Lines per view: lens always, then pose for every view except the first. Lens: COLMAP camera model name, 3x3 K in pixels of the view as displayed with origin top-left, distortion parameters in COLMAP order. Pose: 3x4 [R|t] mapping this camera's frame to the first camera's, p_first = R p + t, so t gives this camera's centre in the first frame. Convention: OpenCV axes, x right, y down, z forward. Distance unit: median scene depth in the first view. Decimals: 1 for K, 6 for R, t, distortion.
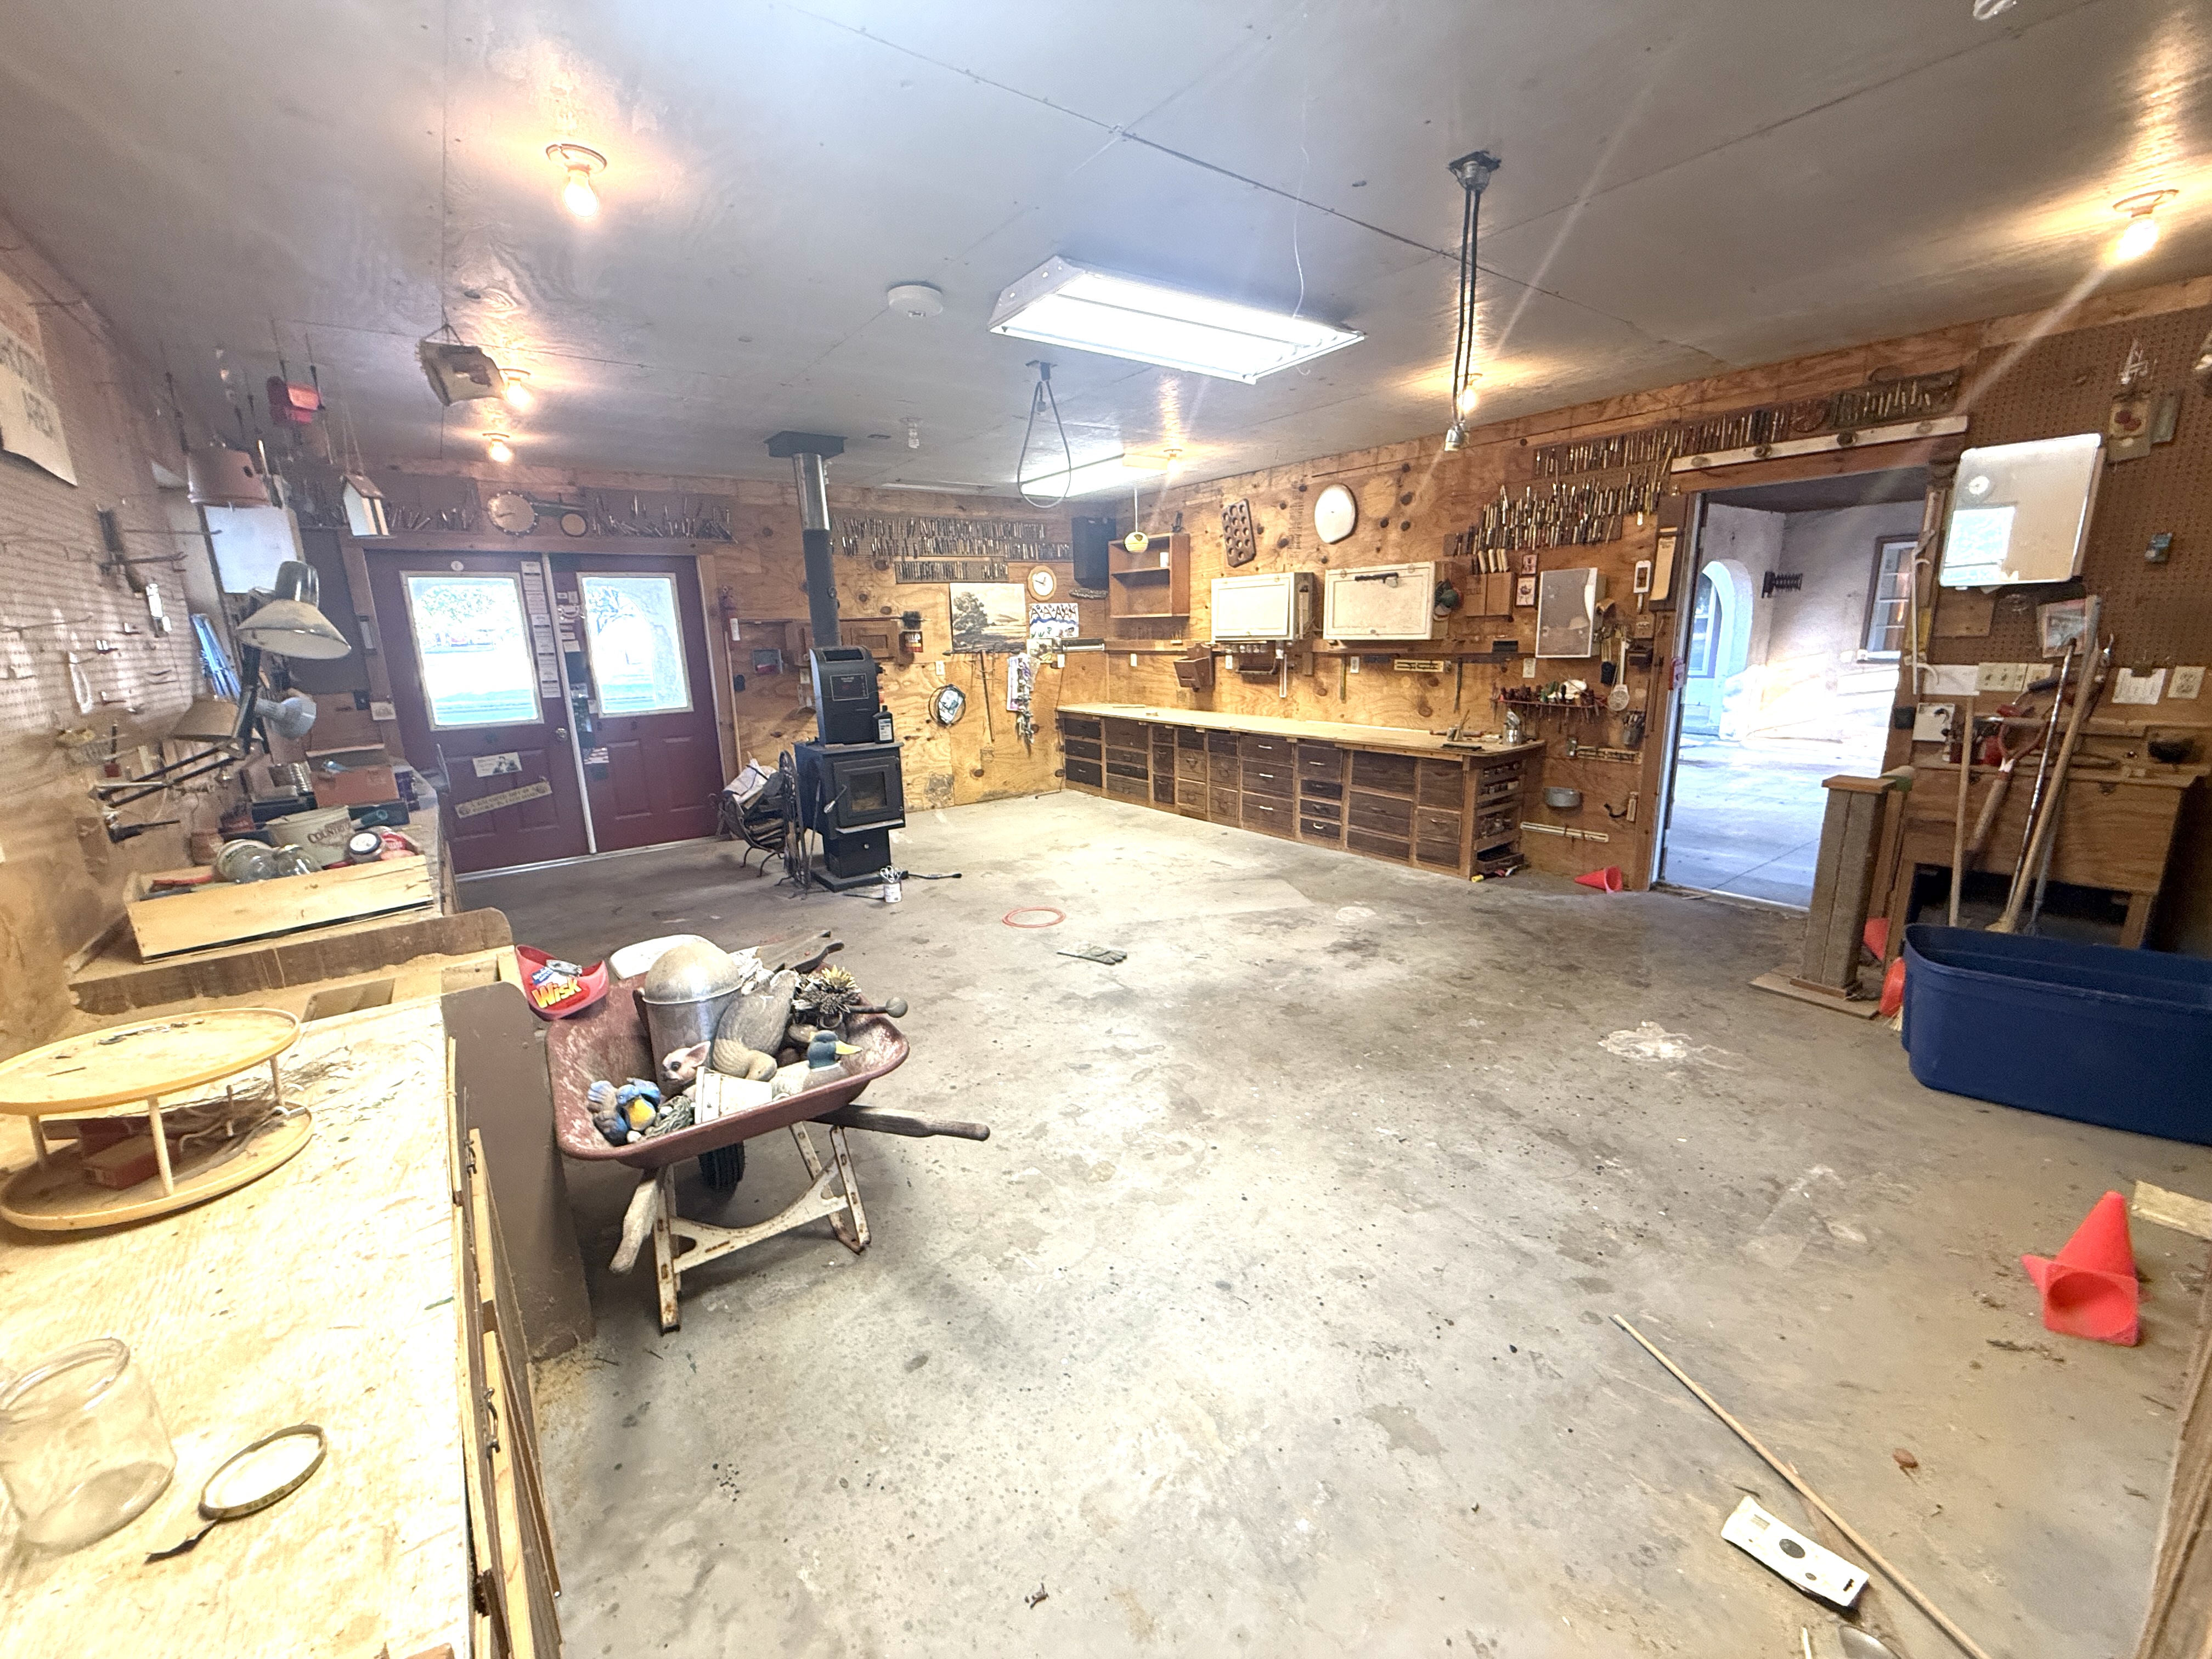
lens RADIAL K [[882.2, 0, 1098.9], [0, 882.2, 836.2], [0, 0, 1]] dist [-0.001534, 0.000496]
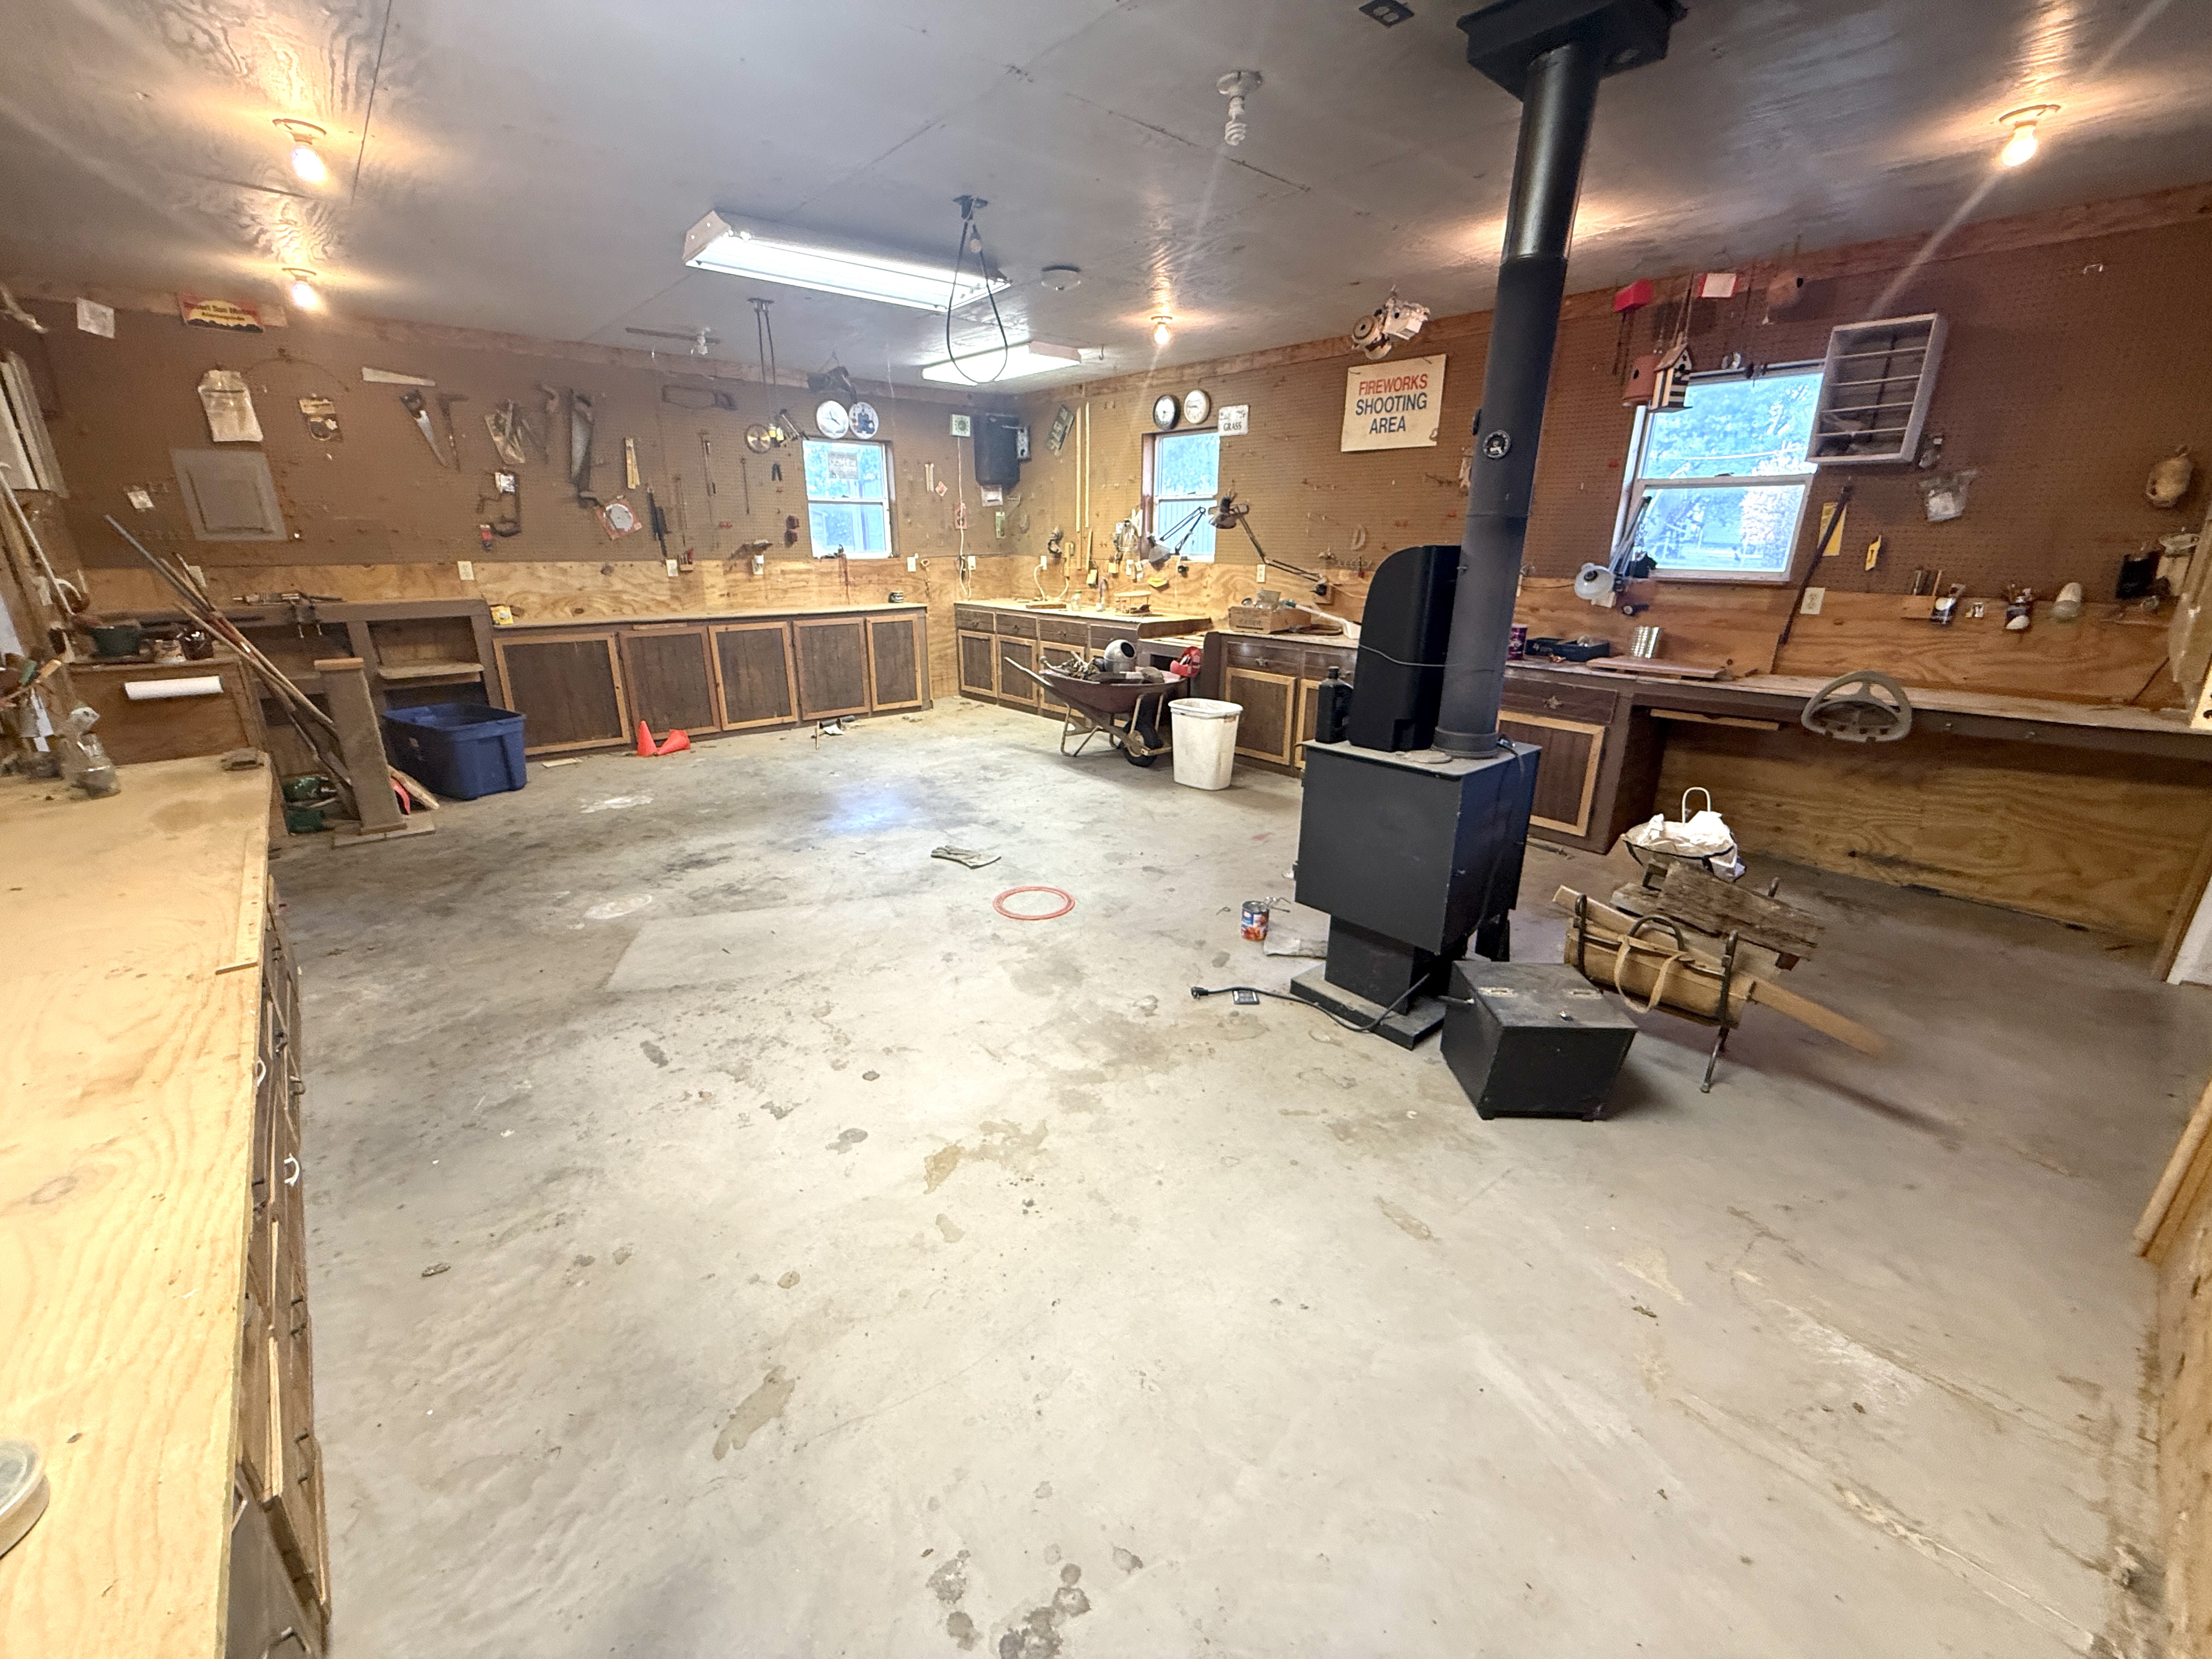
lens RADIAL K [[882.2, 0, 1099.2], [0, 882.2, 832.5], [0, 0, 1]] dist [-0.001534, 0.000496]
pose [[-0.996288, 0.047646, -0.071692, -0.071086], [0.001845, 0.844478, 0.535587, -0.345159], [0.086061, 0.533467, -0.841431, 1.492352]]
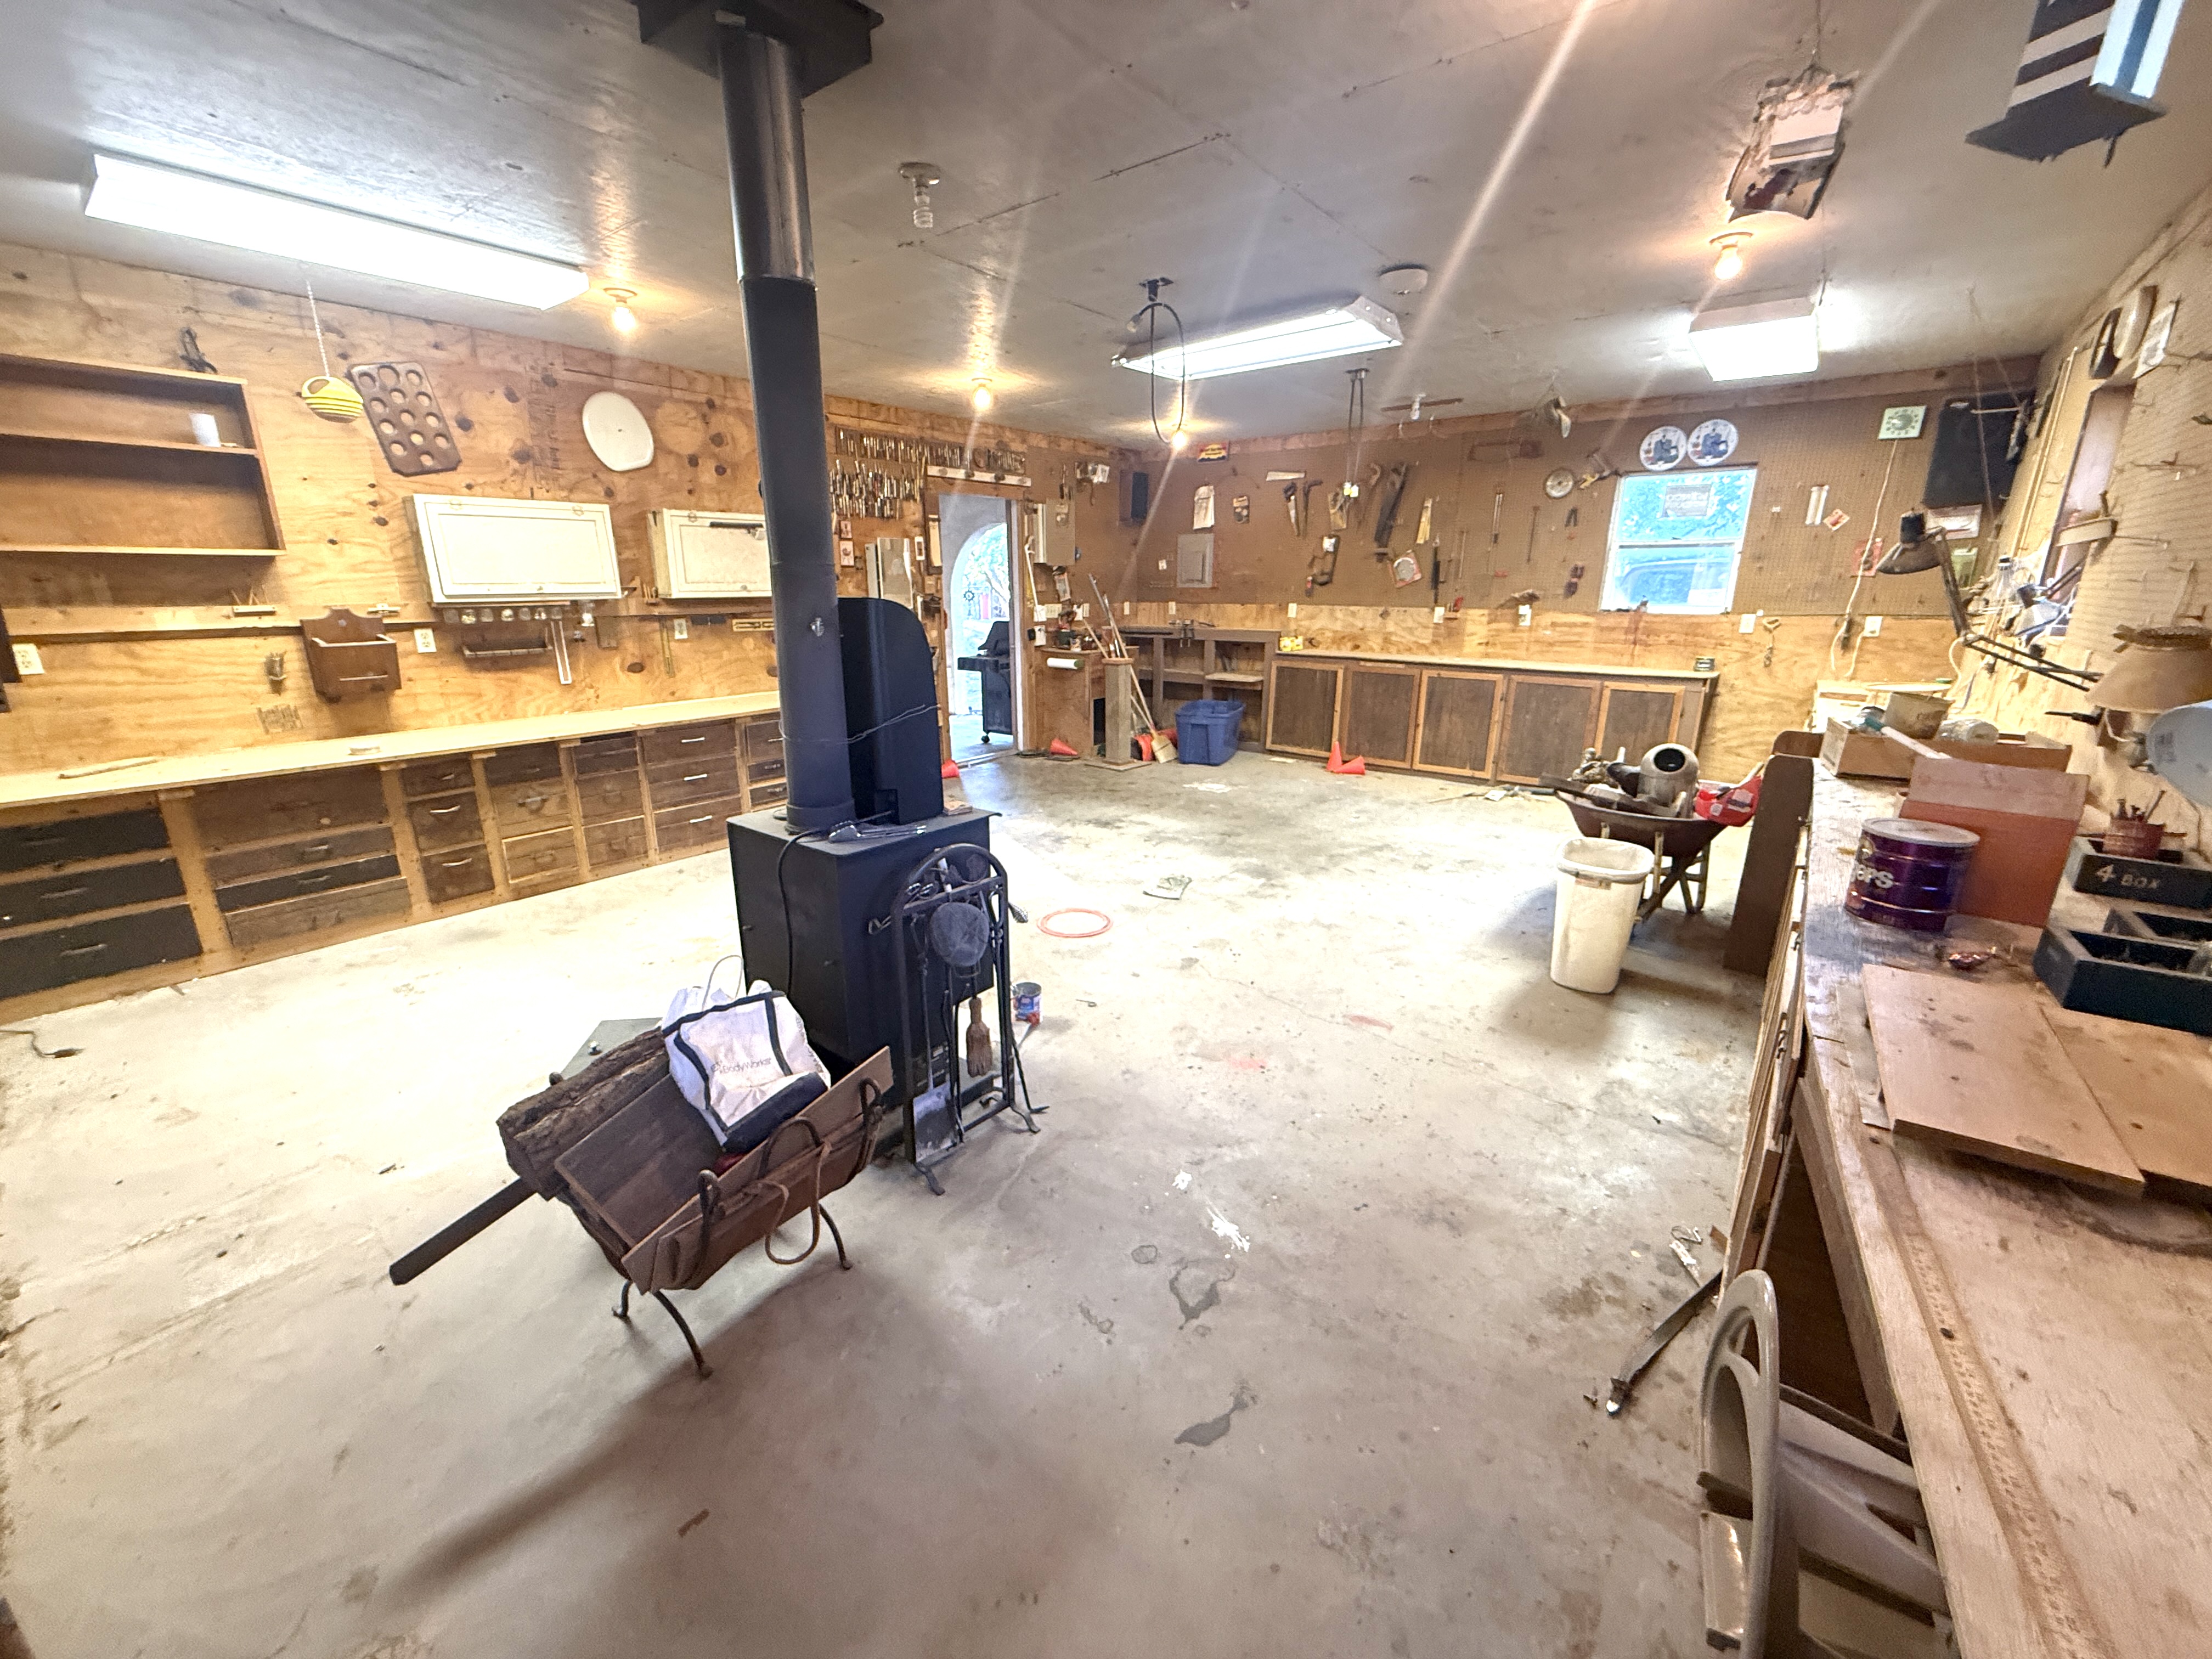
lens RADIAL K [[882.2, 0, 1100.5], [0, 882.2, 832.2], [0, 0, 1]] dist [-0.001534, 0.000496]
pose [[-0.263785, -0.240114, 0.934218, -0.767370], [0.232764, 0.924054, 0.303224, -0.213917], [-0.936076, 0.297438, -0.187862, 1.018250]]
